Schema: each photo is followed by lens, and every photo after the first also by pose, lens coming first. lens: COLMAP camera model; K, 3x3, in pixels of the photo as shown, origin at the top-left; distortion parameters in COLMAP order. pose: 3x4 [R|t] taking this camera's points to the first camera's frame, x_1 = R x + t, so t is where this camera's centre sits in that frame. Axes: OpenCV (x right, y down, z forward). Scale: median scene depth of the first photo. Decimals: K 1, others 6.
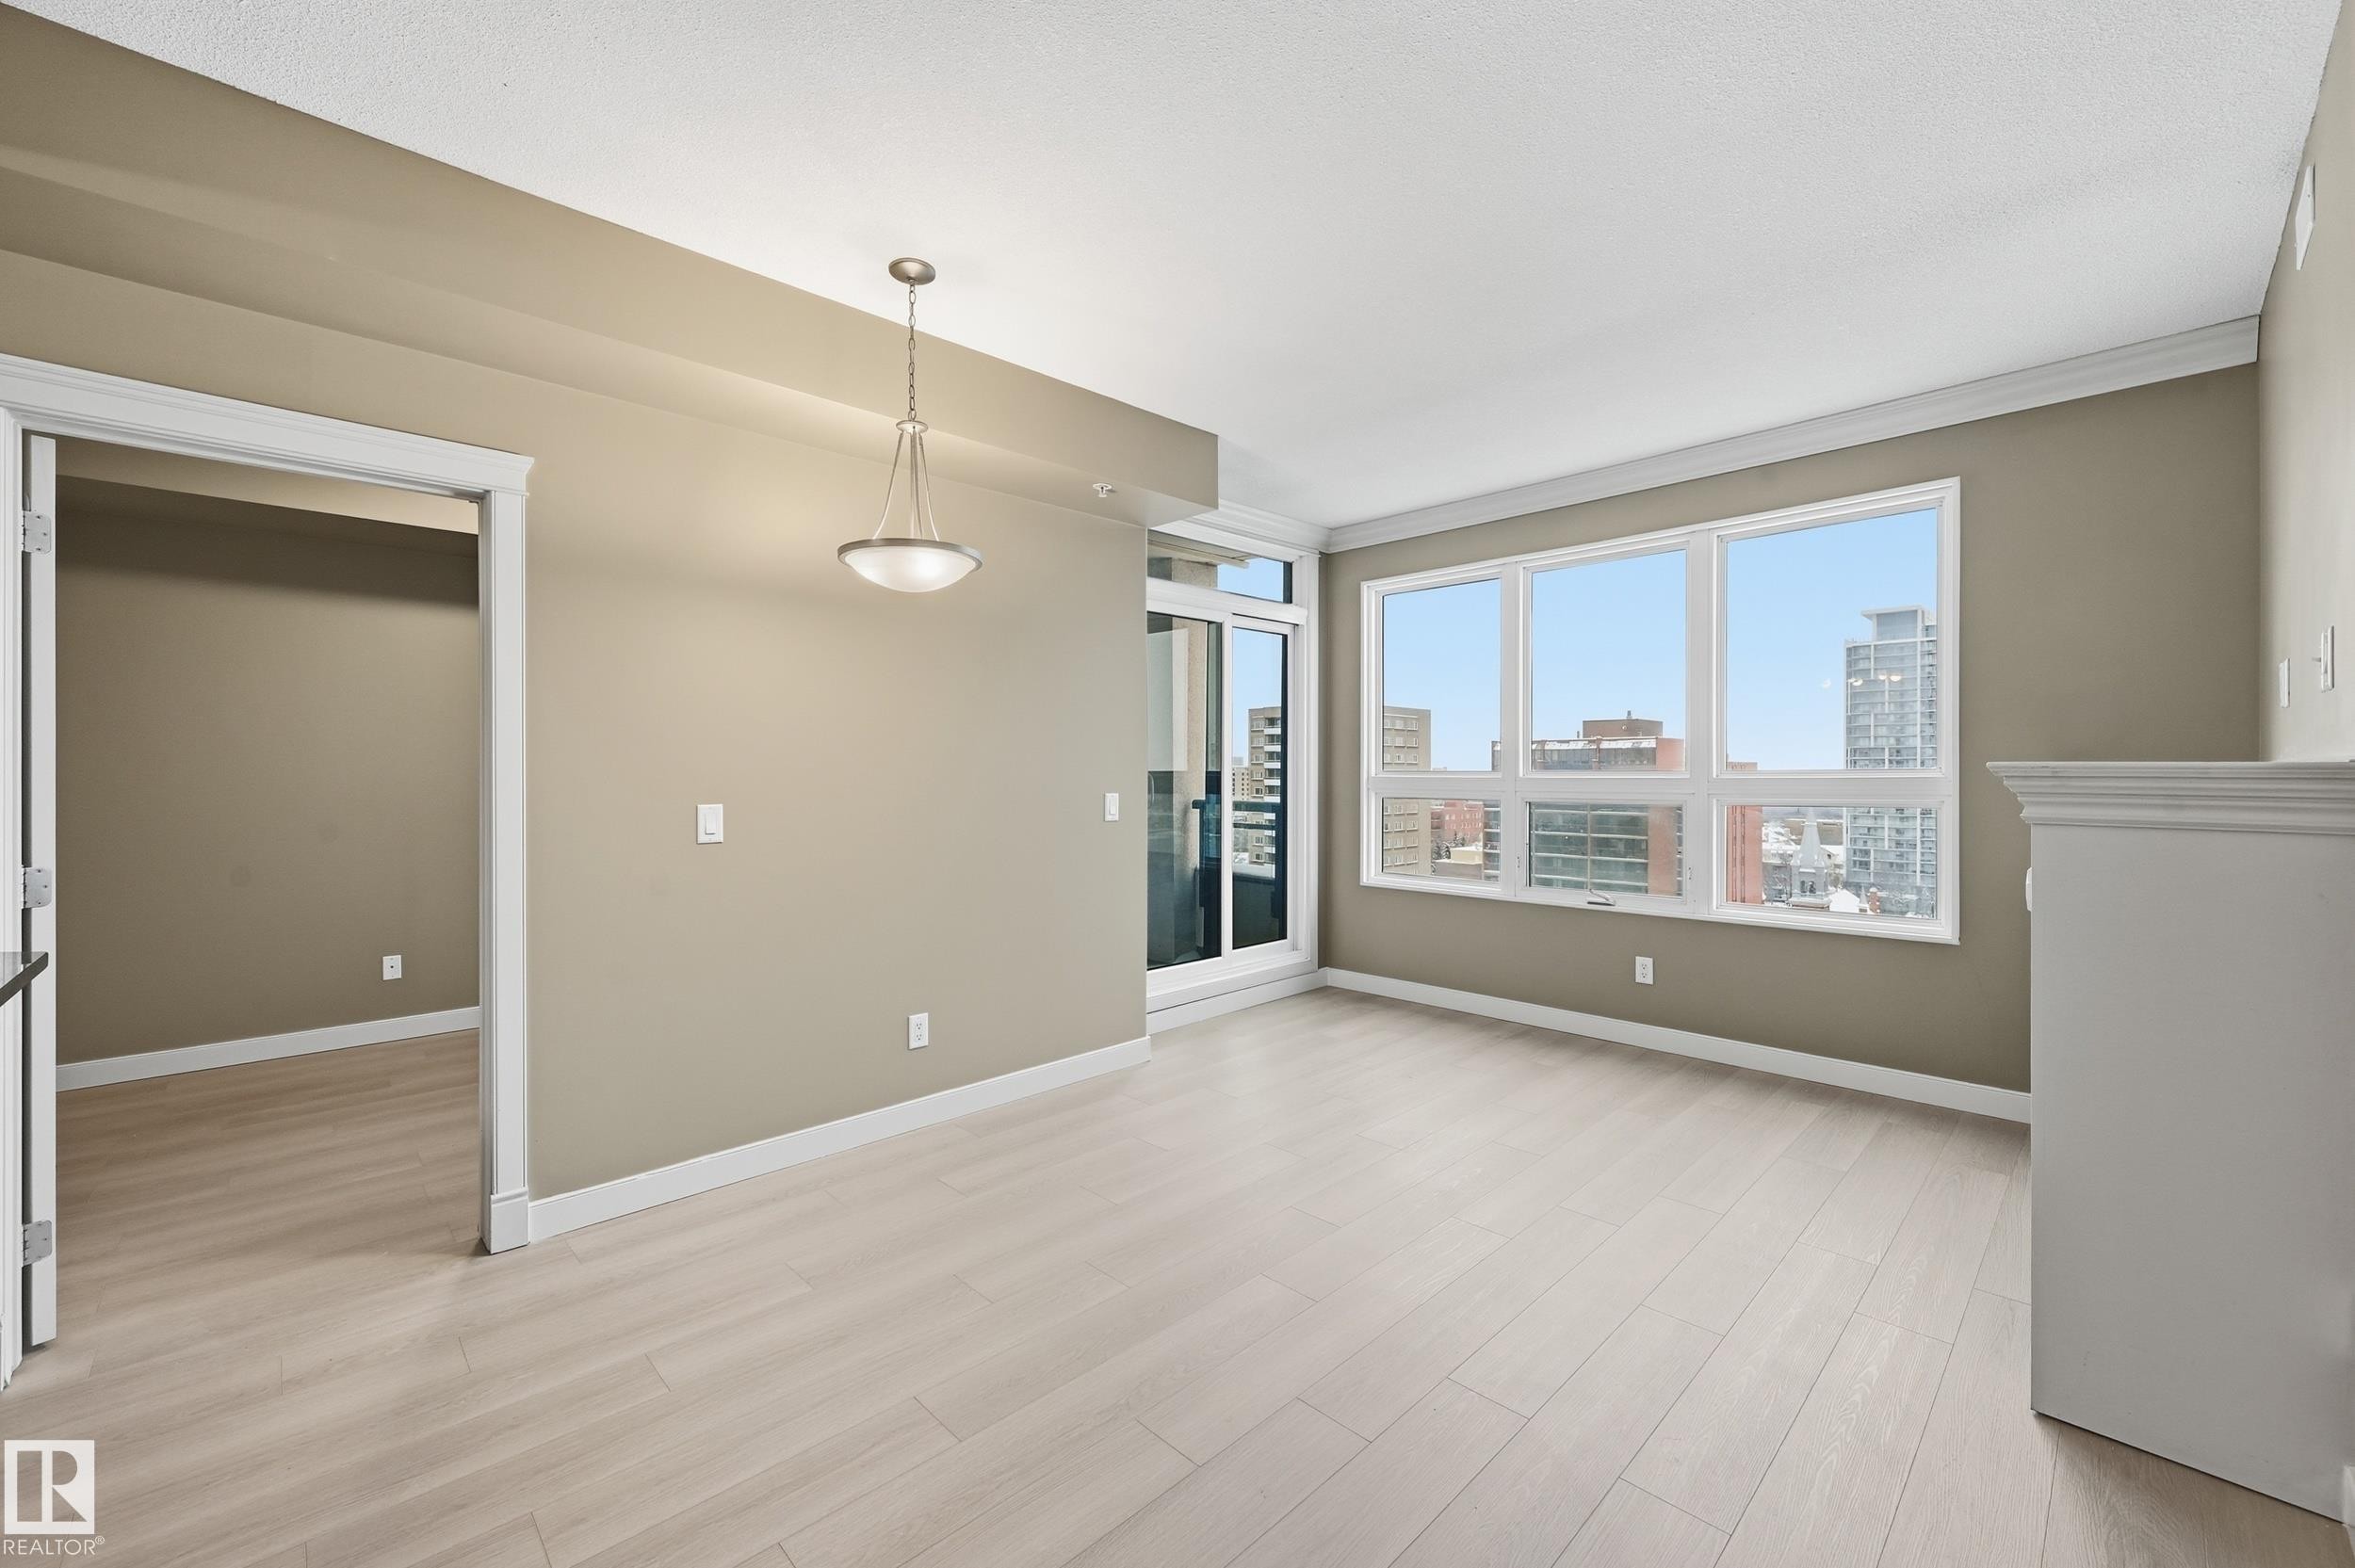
lens RADIAL K [[937.2, 0, 1174.5], [0, 937.2, 774.4], [0, 0, 1]] dist [-0.000369, -0.000020]
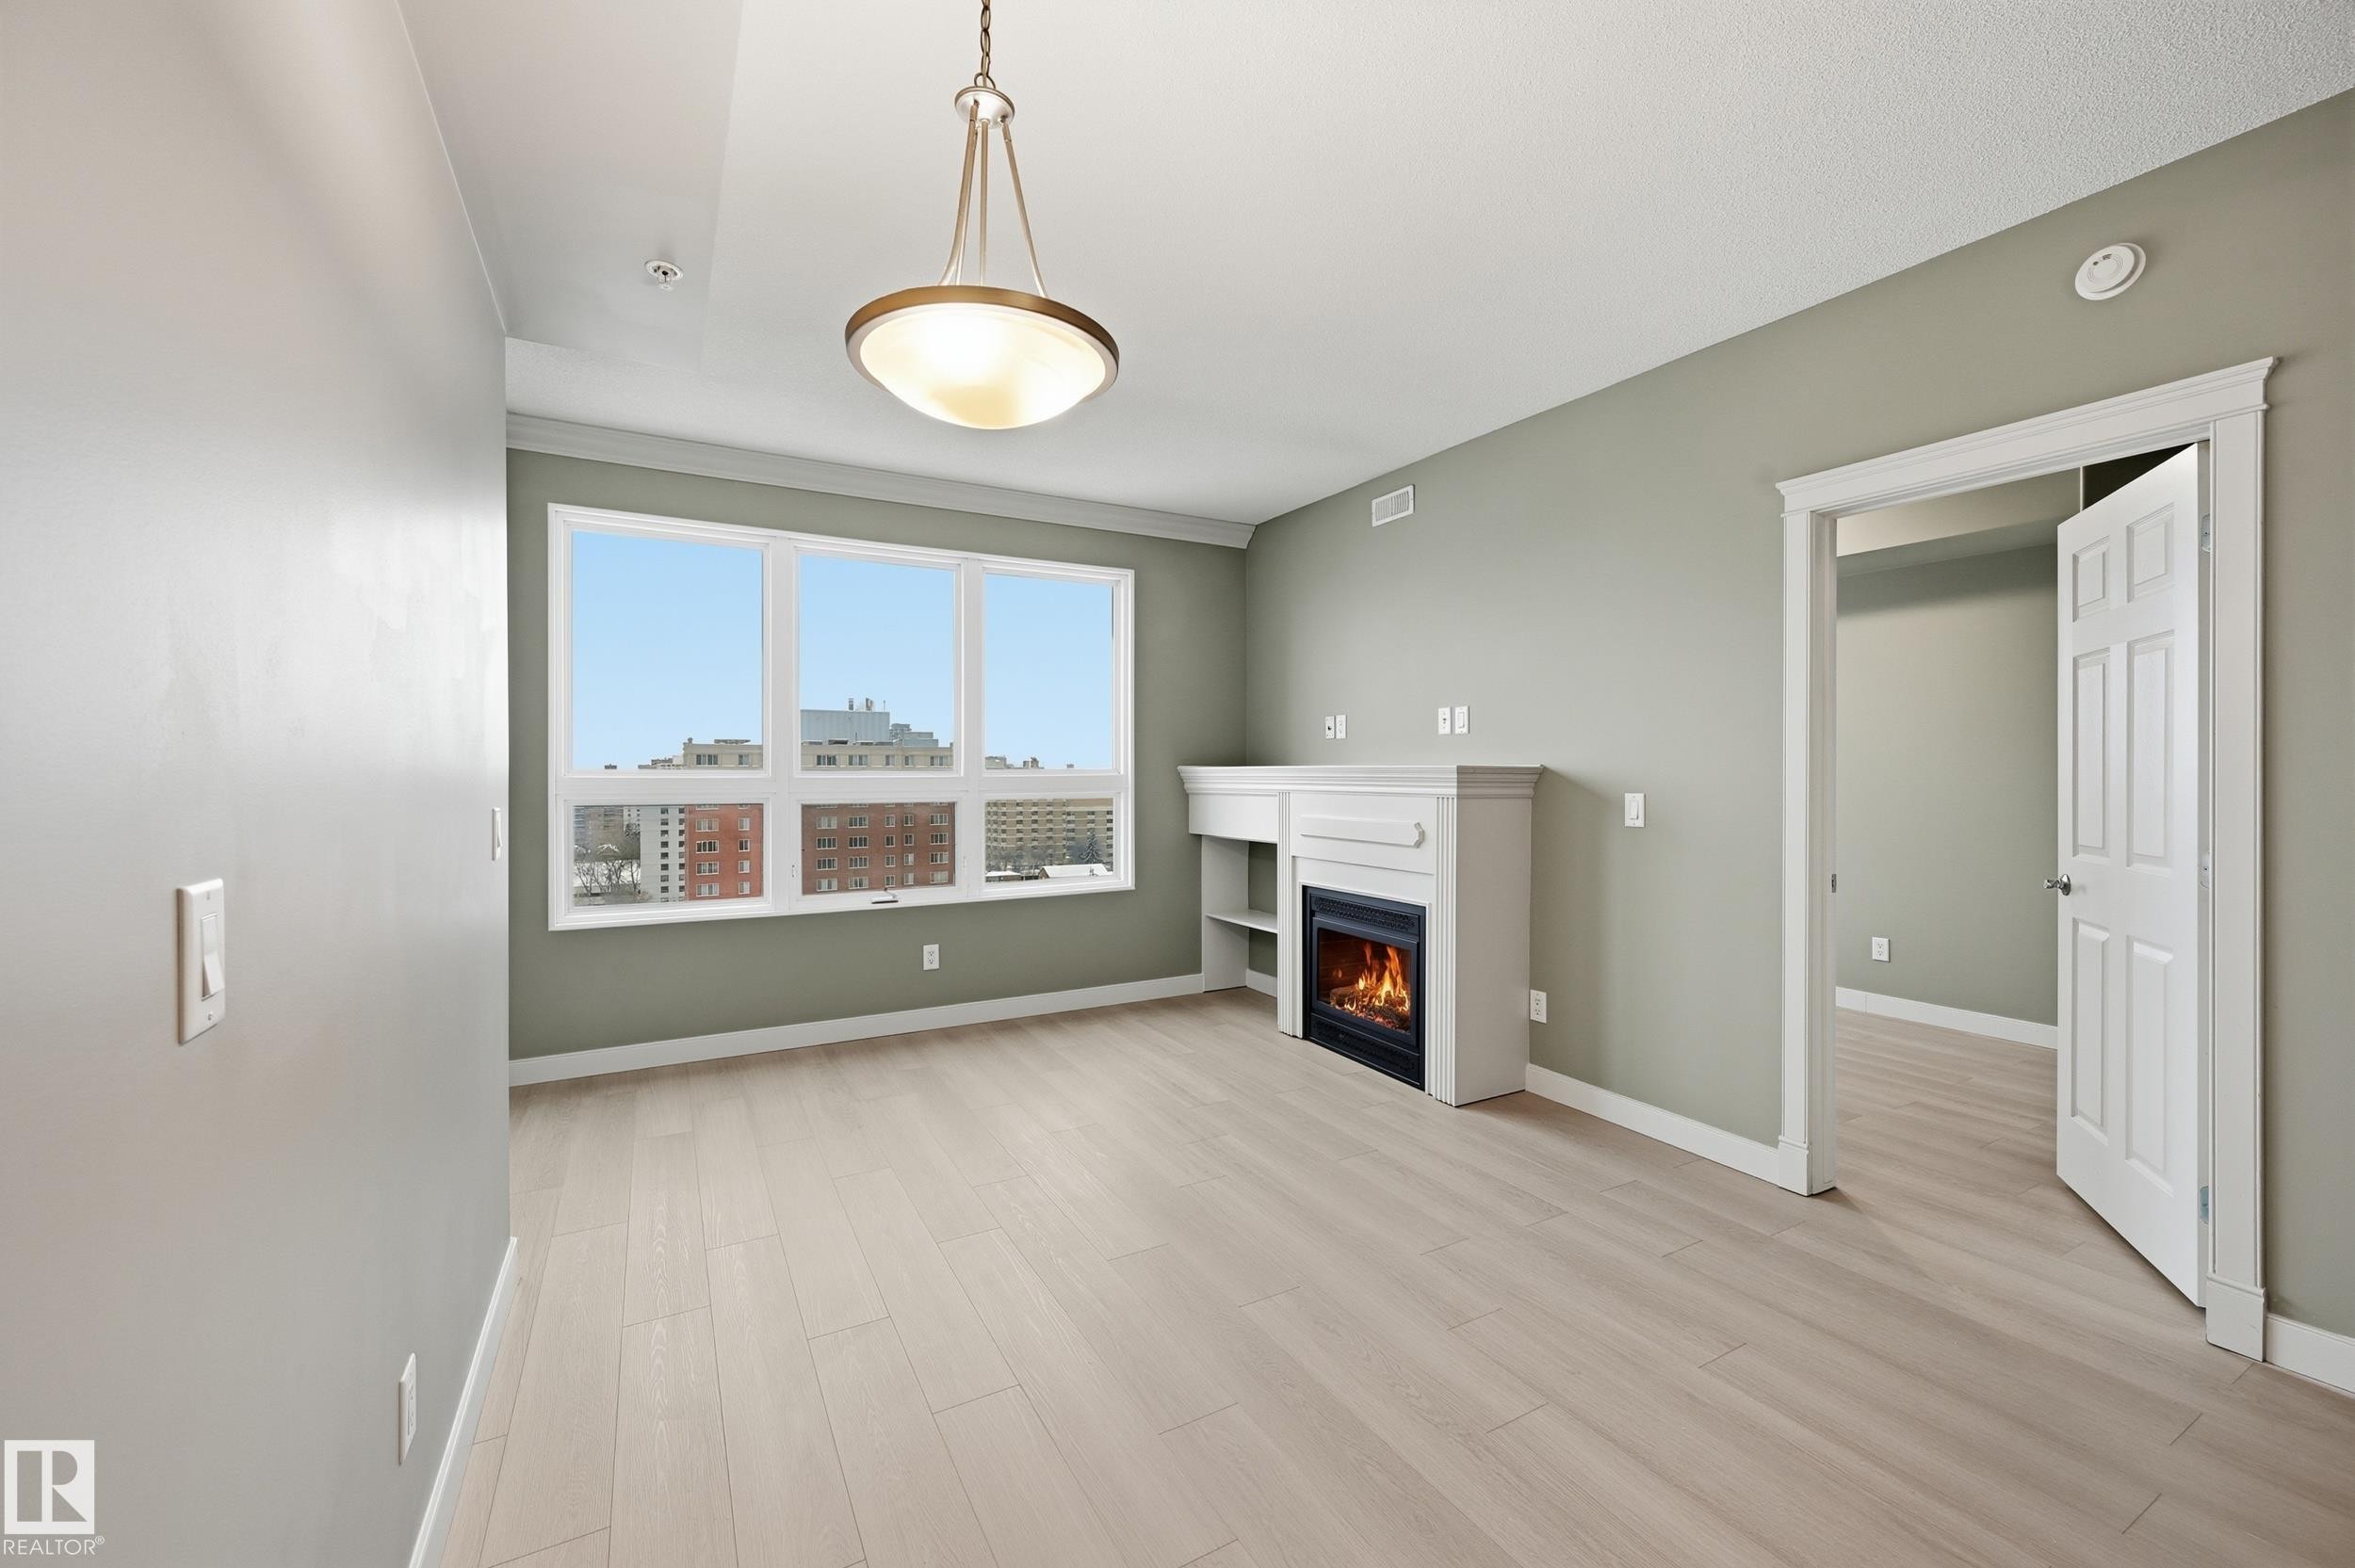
lens RADIAL K [[937.2, 0, 1174.8], [0, 937.2, 782.8], [0, 0, 1]] dist [-0.000369, -0.000020]
pose [[0.257298, -0.011386, 0.966265, -0.450267], [0.000793, 0.999933, 0.011571, -0.002138], [-0.966332, -0.002211, 0.257289, 0.446702]]
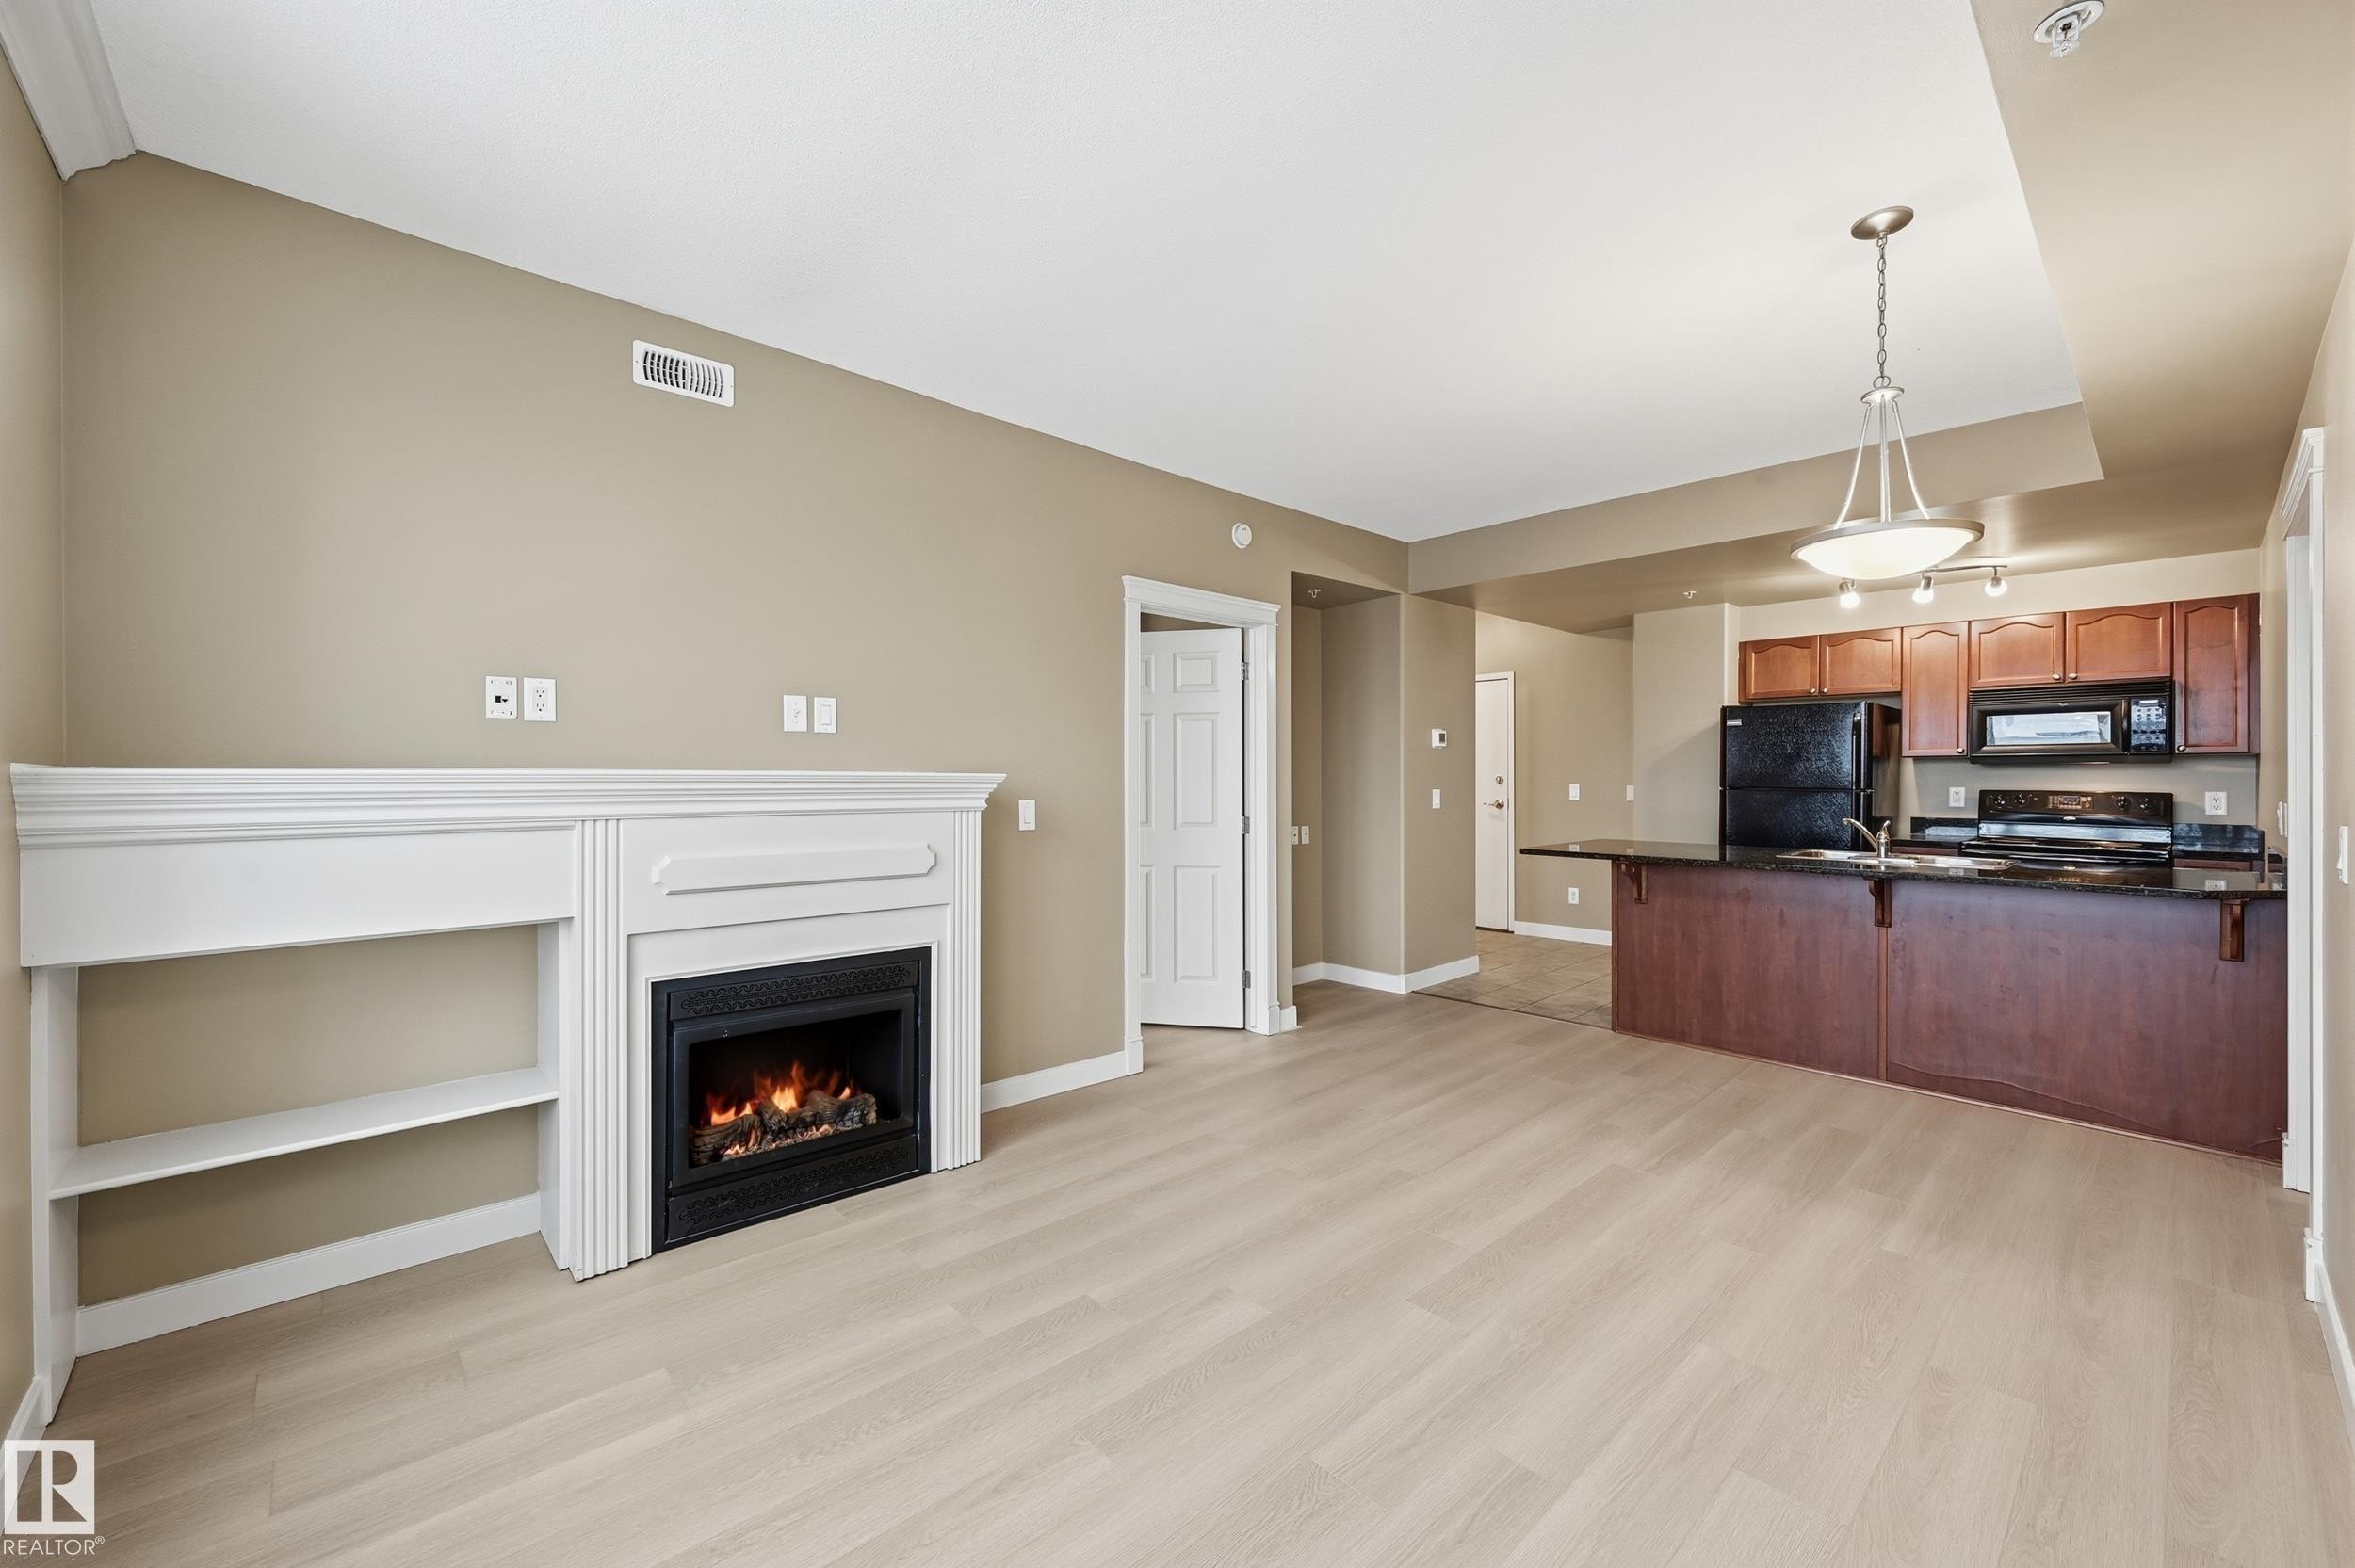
lens RADIAL K [[937.2, 0, 1172.3], [0, 937.2, 784.0], [0, 0, 1]] dist [-0.000369, -0.000020]
pose [[-0.999754, -0.001420, 0.022123, 0.220917], [-0.001304, 0.999985, 0.005236, -0.003942], [-0.022130, 0.005206, -0.999742, 1.123230]]
